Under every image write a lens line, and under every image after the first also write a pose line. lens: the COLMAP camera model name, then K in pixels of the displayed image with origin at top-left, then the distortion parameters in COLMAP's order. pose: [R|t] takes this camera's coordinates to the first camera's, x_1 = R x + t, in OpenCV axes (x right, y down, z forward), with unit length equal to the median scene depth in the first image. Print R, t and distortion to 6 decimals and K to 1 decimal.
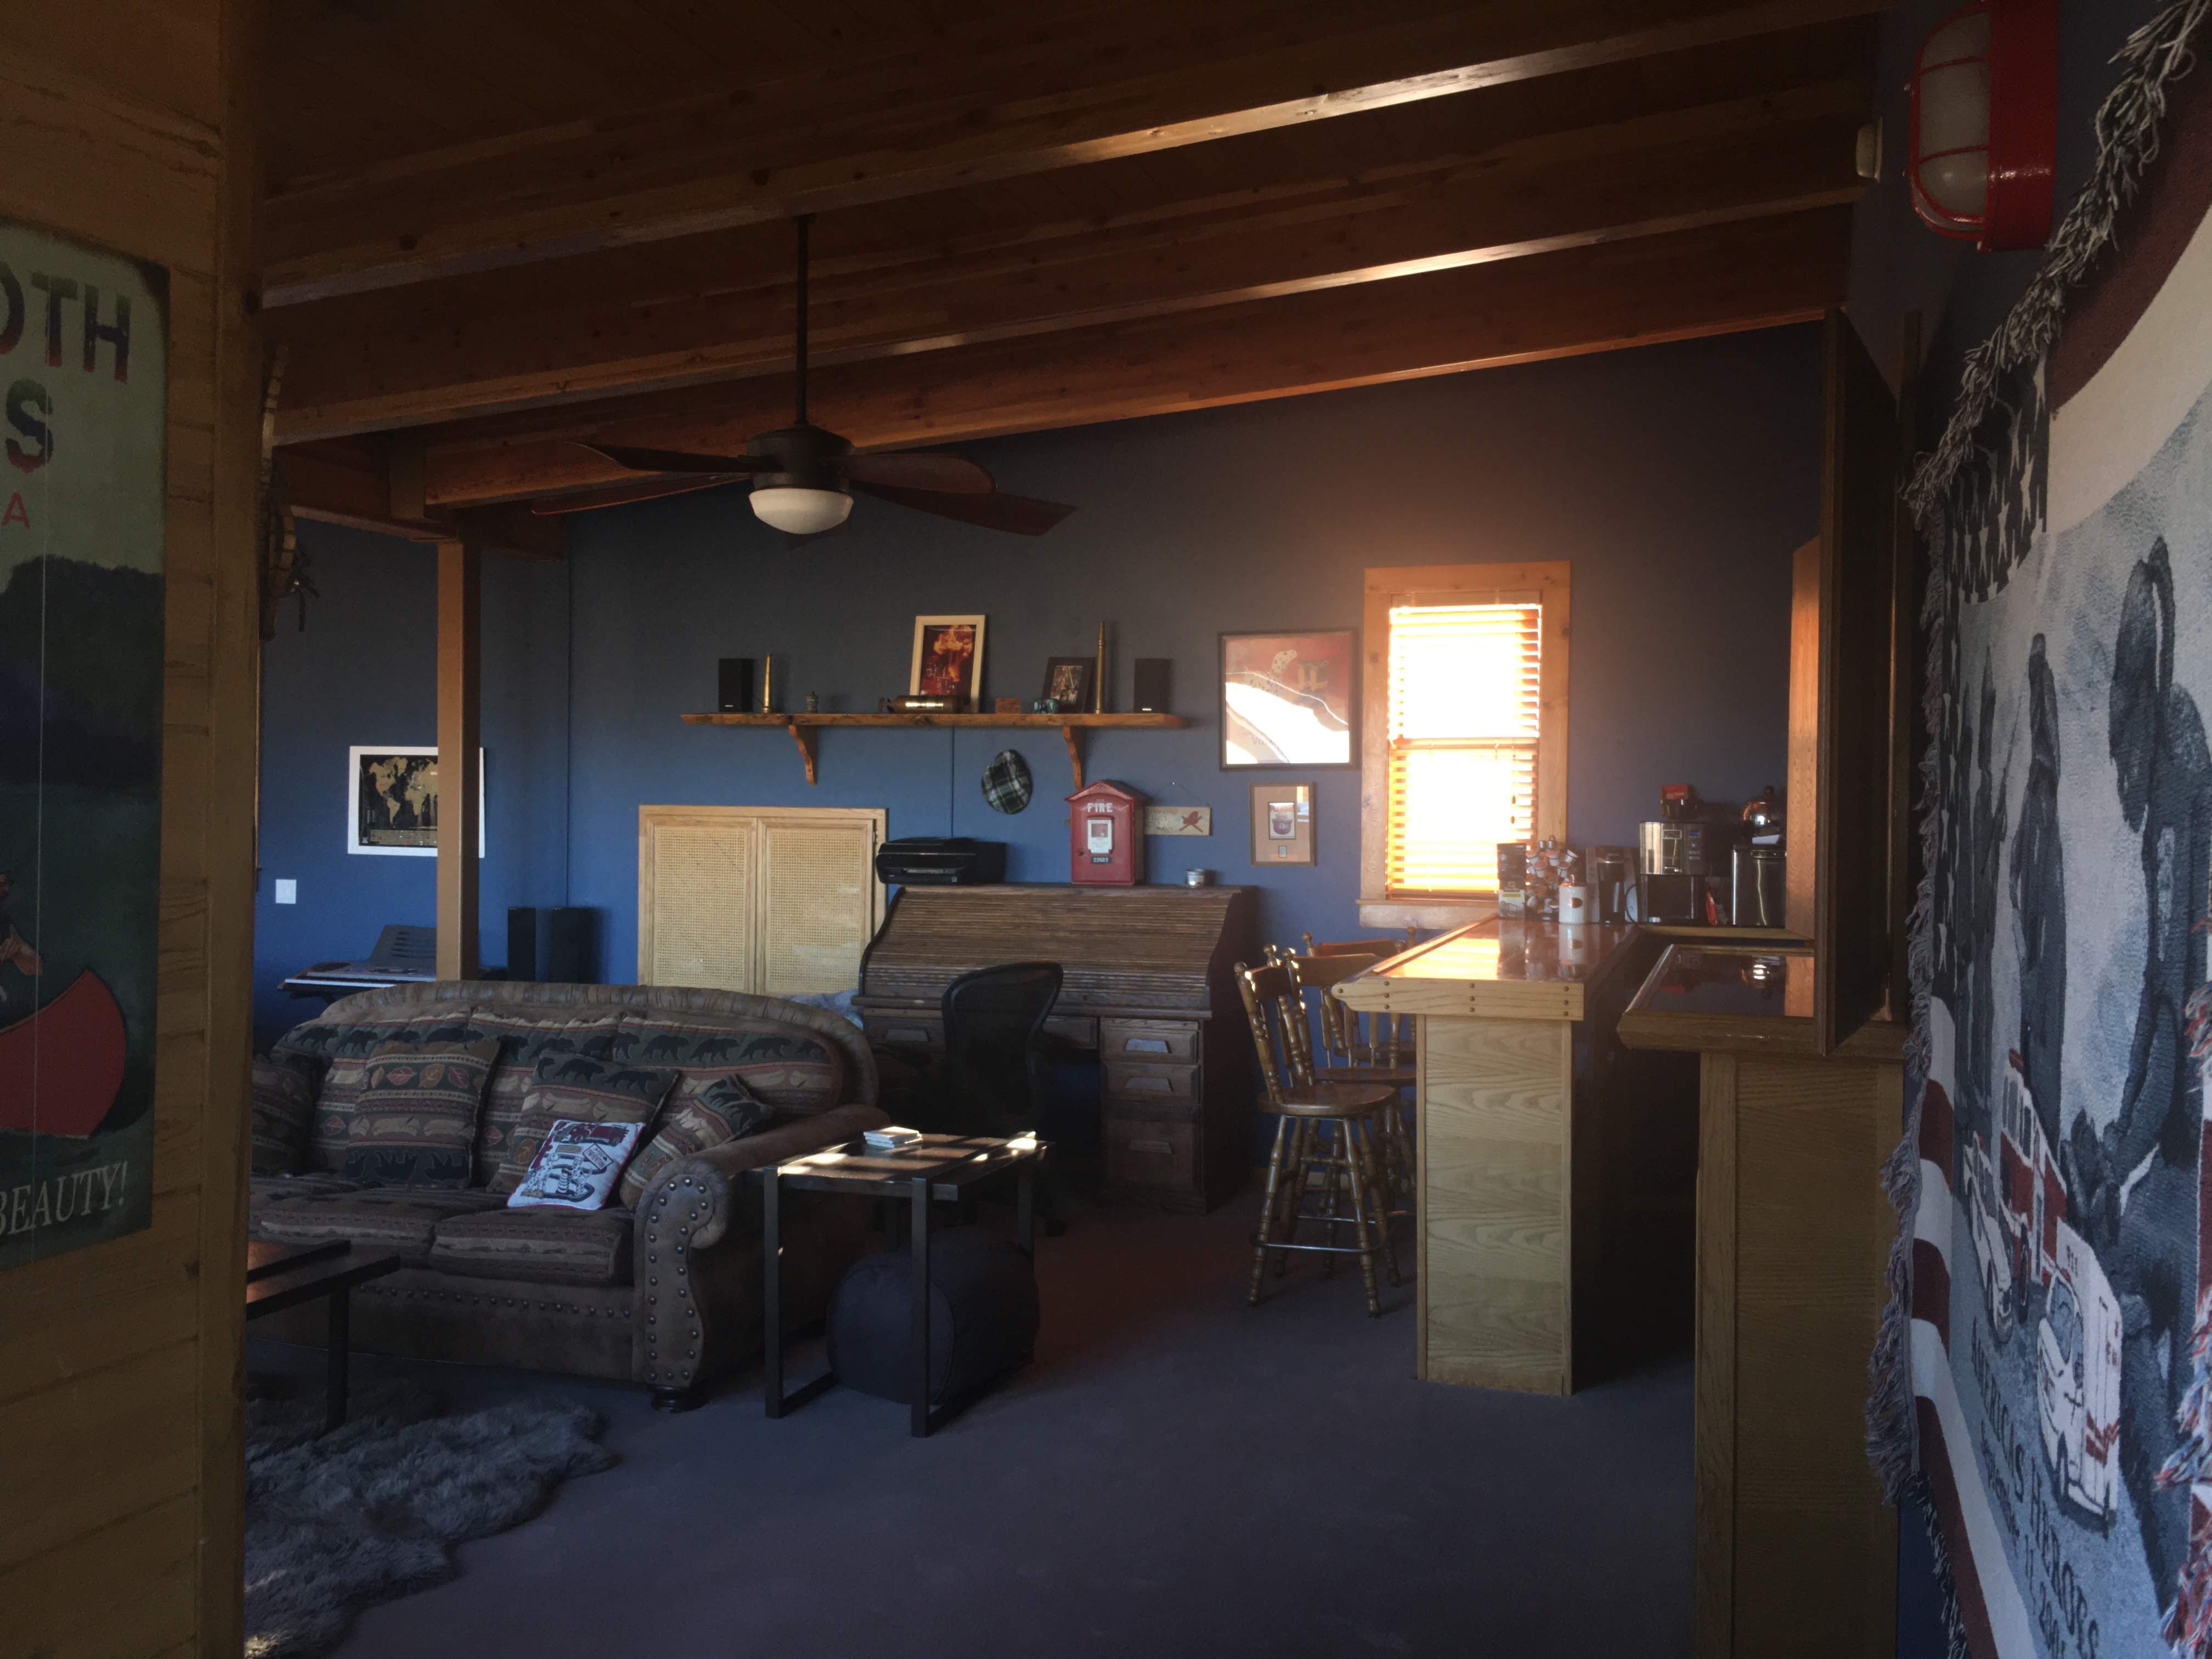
lens RADIAL K [[1899.3, 0, 1093.2], [0, 1899.3, 811.7], [0, 0, 1]] dist [0.082315, -0.103959]
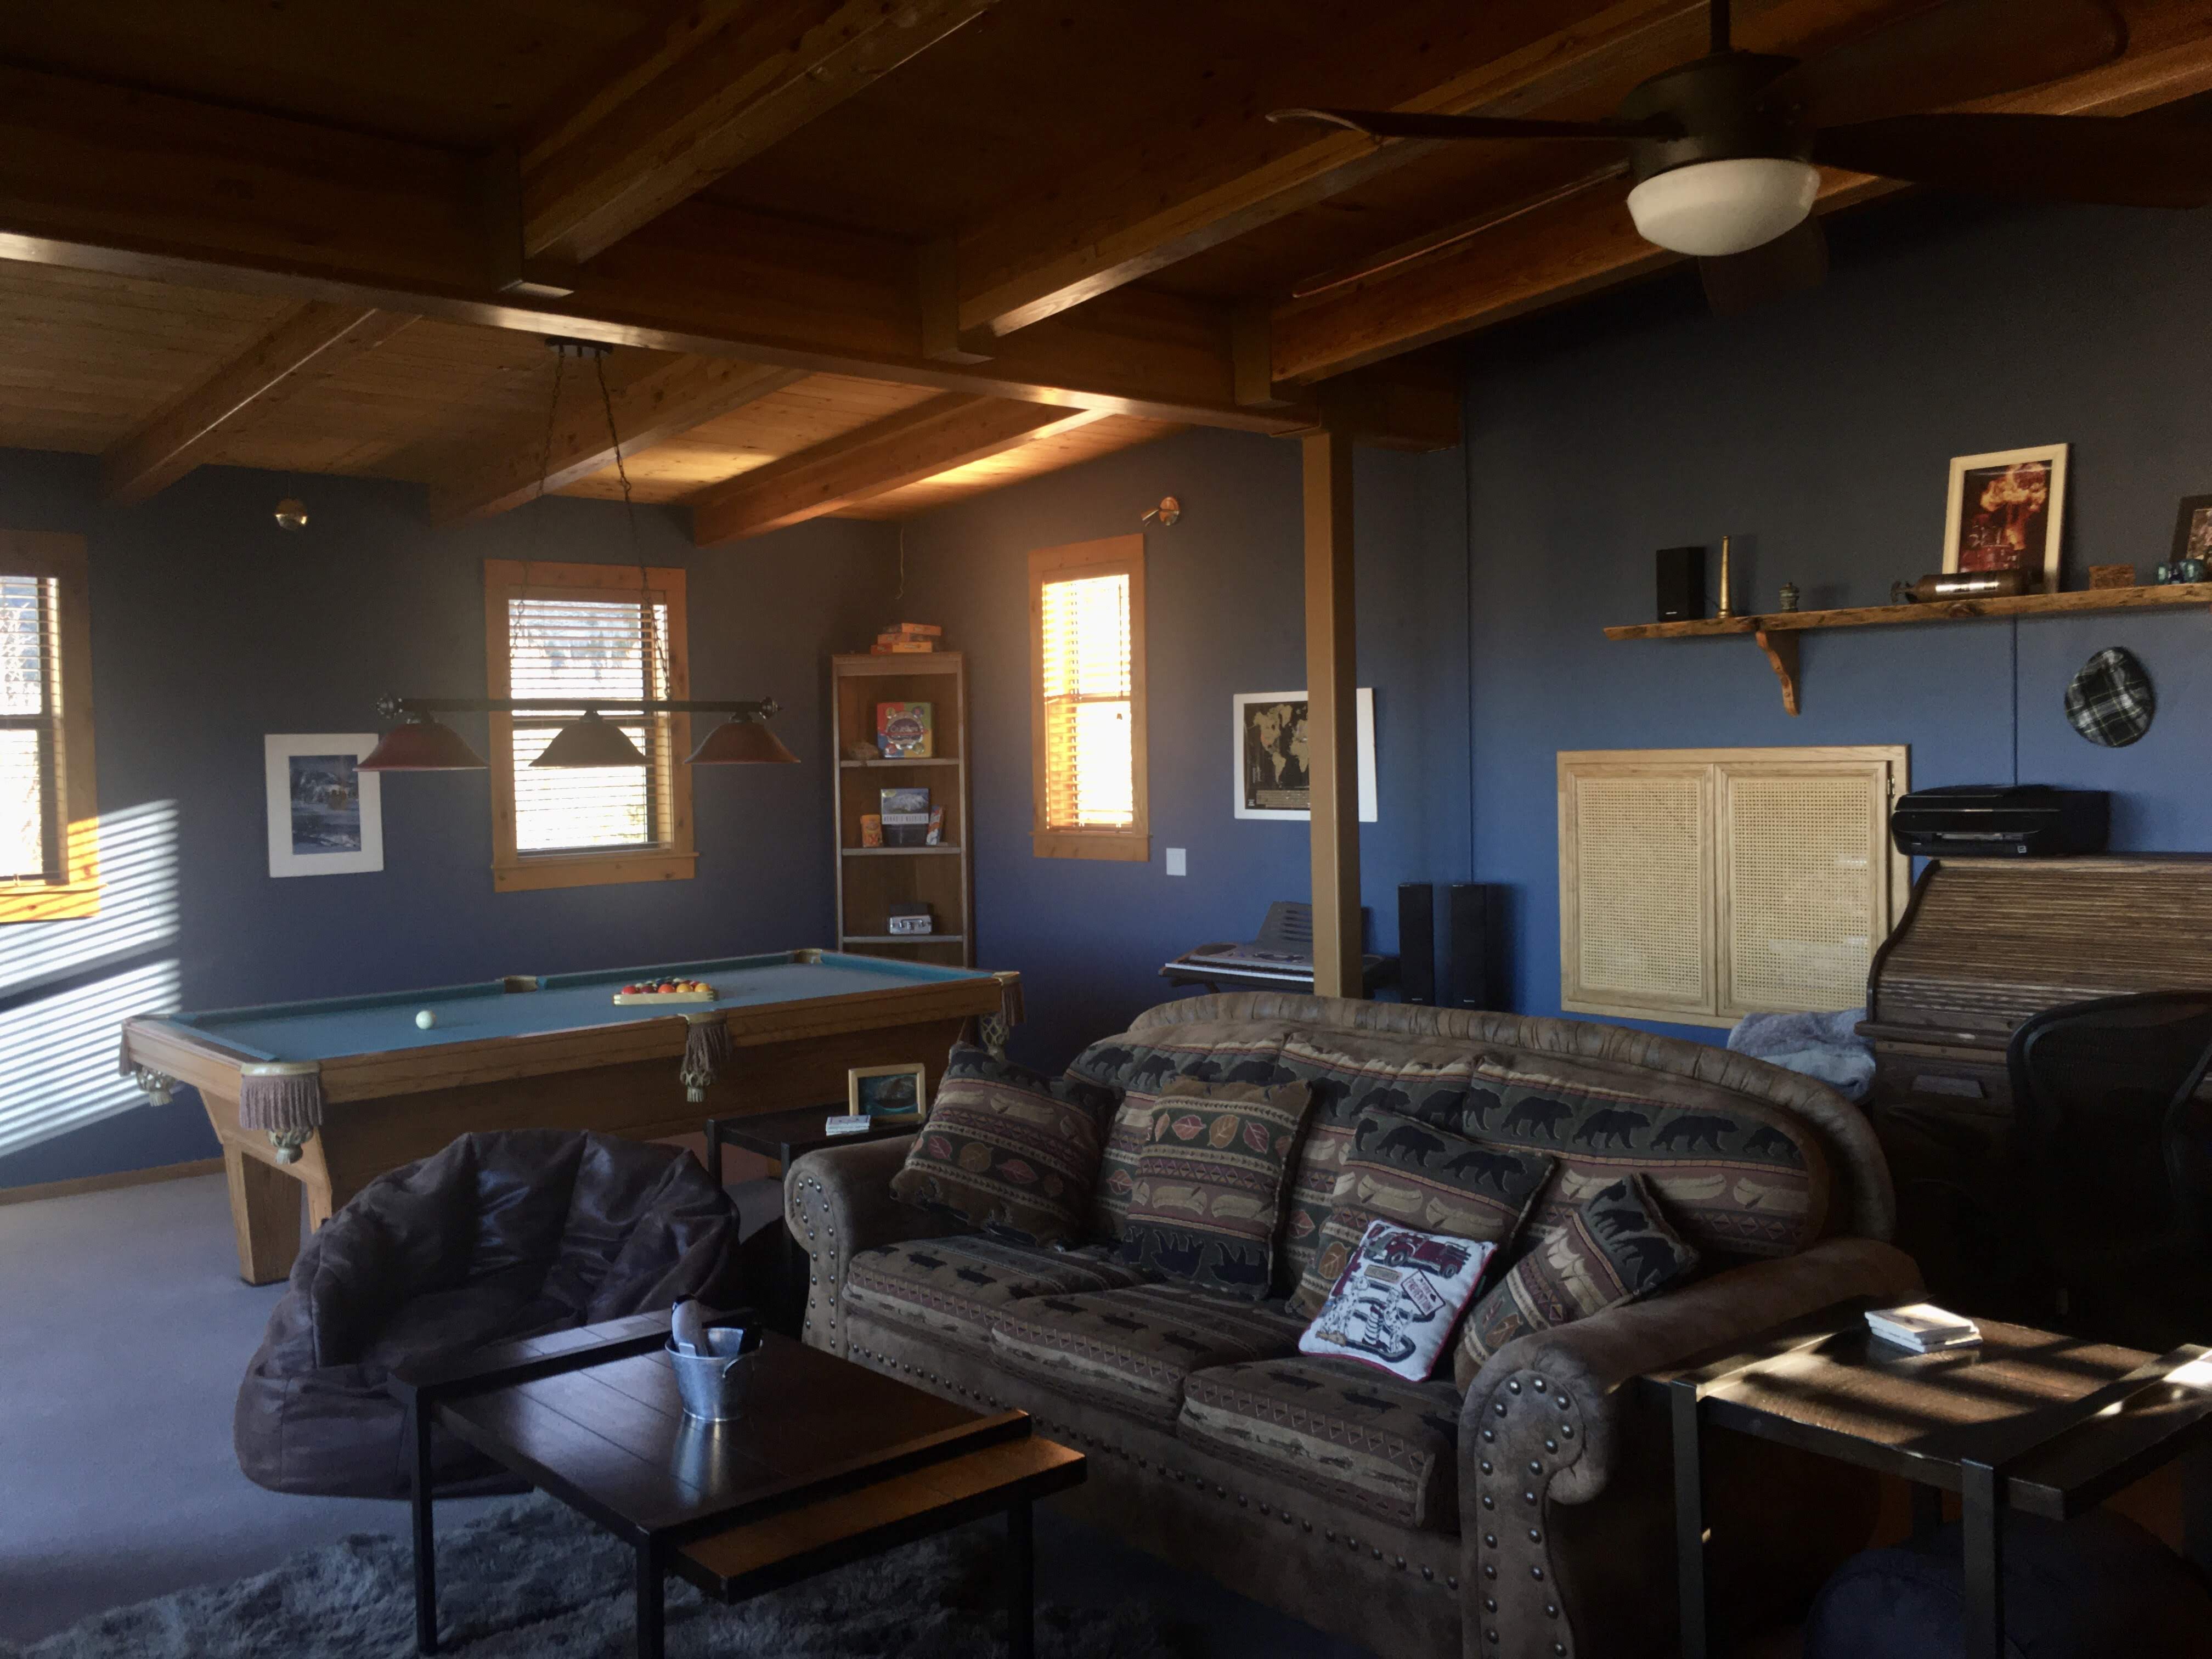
lens RADIAL K [[1899.3, 0, 1093.2], [0, 1899.3, 811.7], [0, 0, 1]] dist [0.082315, -0.103959]
pose [[0.869800, -0.014982, -0.493177, -0.031614], [0.026861, 0.999494, 0.017009, 0.003826], [0.492673, -0.028042, 0.869762, 0.348326]]
